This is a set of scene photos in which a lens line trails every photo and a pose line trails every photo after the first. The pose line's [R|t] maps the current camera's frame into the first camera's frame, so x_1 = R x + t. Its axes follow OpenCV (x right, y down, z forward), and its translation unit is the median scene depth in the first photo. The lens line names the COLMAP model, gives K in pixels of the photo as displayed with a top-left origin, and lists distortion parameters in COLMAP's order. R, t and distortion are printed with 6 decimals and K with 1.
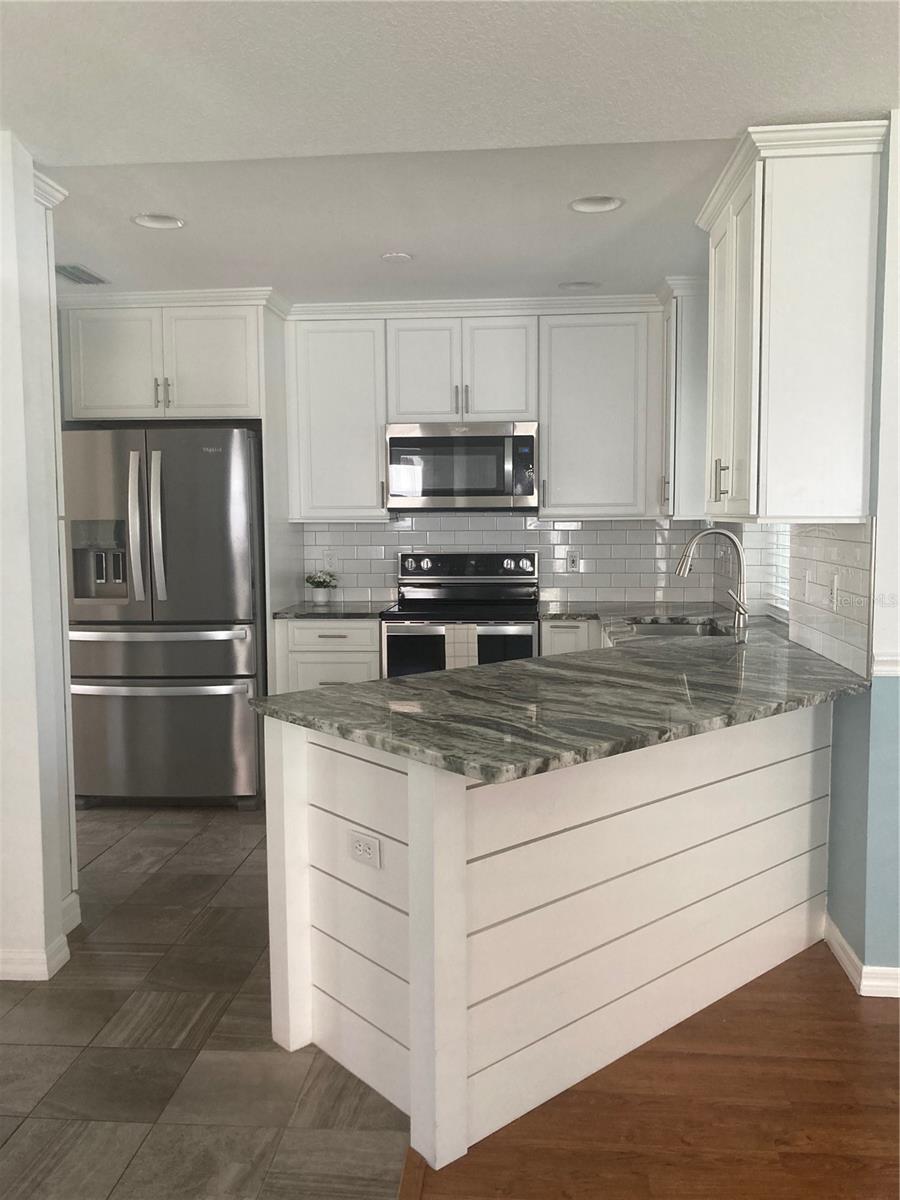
lens RADIAL K [[996.9, 0, 450.0], [0, 996.9, 600.0], [0, 0, 1]] dist [0.053396, -0.007827]
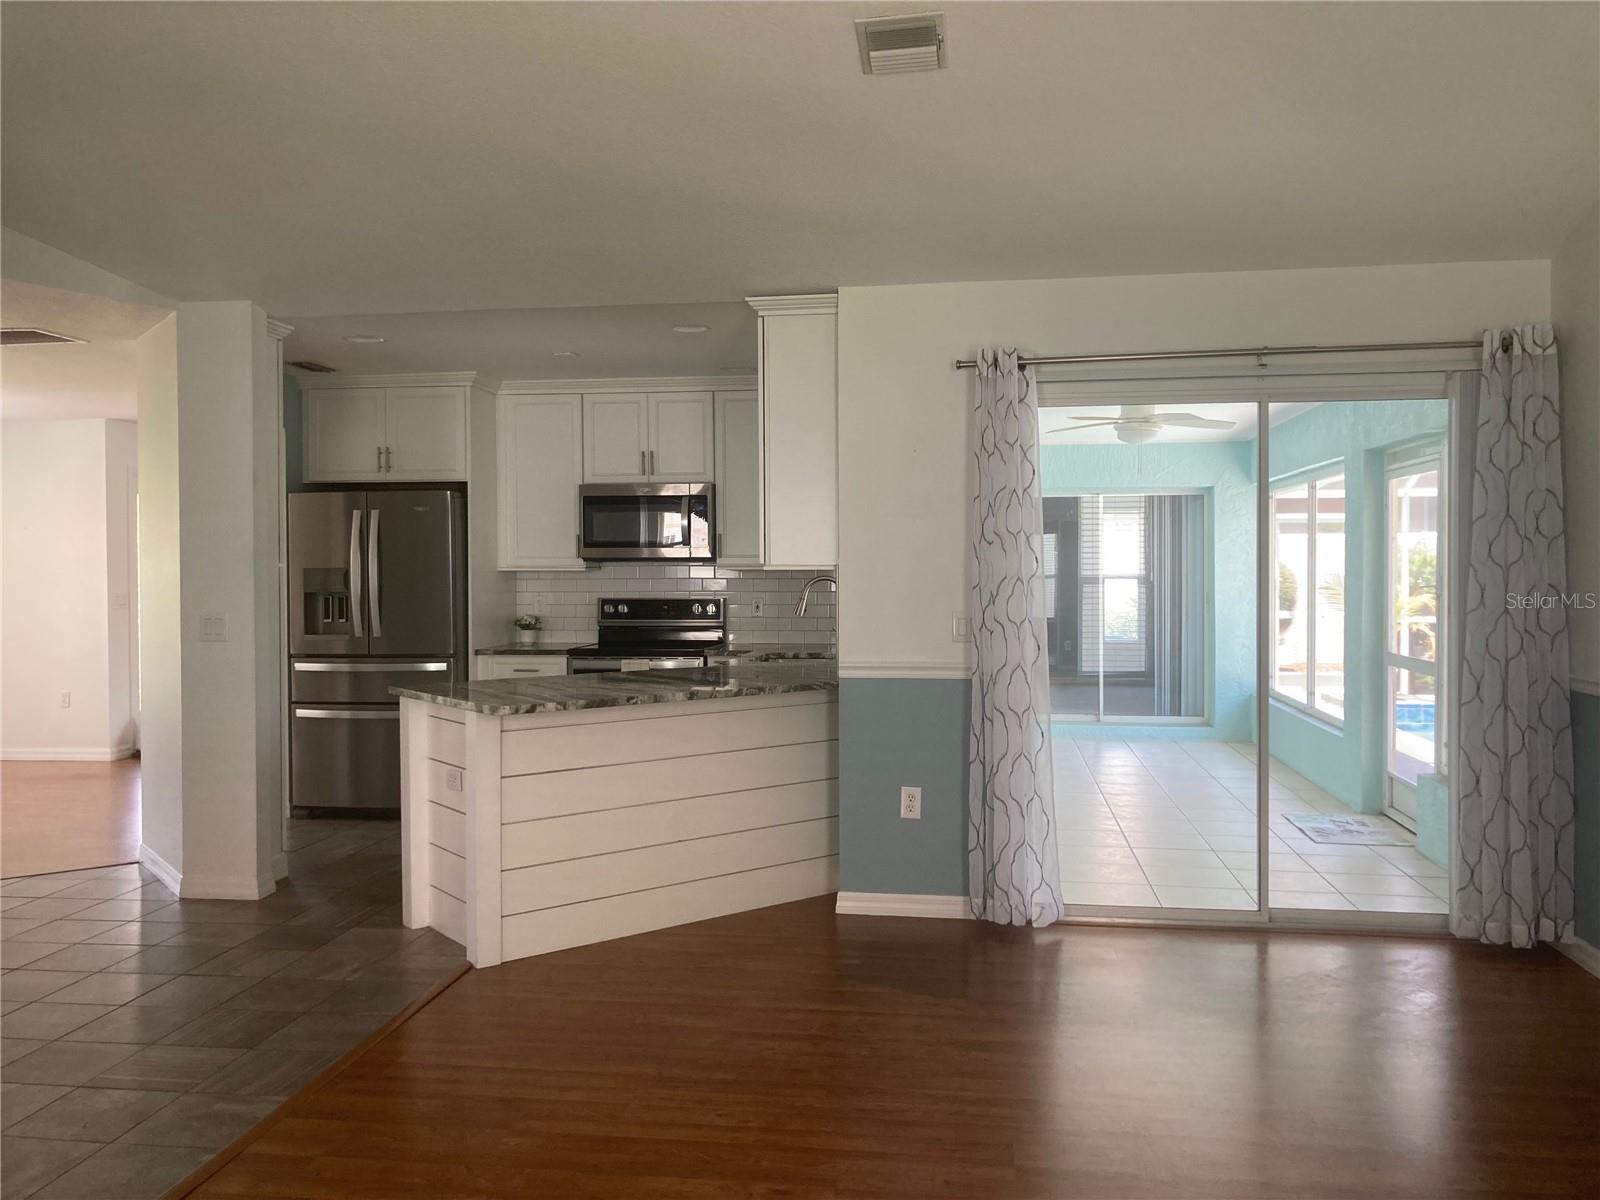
lens RADIAL K [[1305.1, 0, 800.0], [0, 1305.1, 600.0], [0, 0, 1]] dist [0.056489, -0.170441]
pose [[0.999046, 0.003592, -0.043529, 0.267104], [-0.006291, 0.998054, -0.062035, 0.048569], [0.043222, 0.062250, 0.997124, -0.495155]]
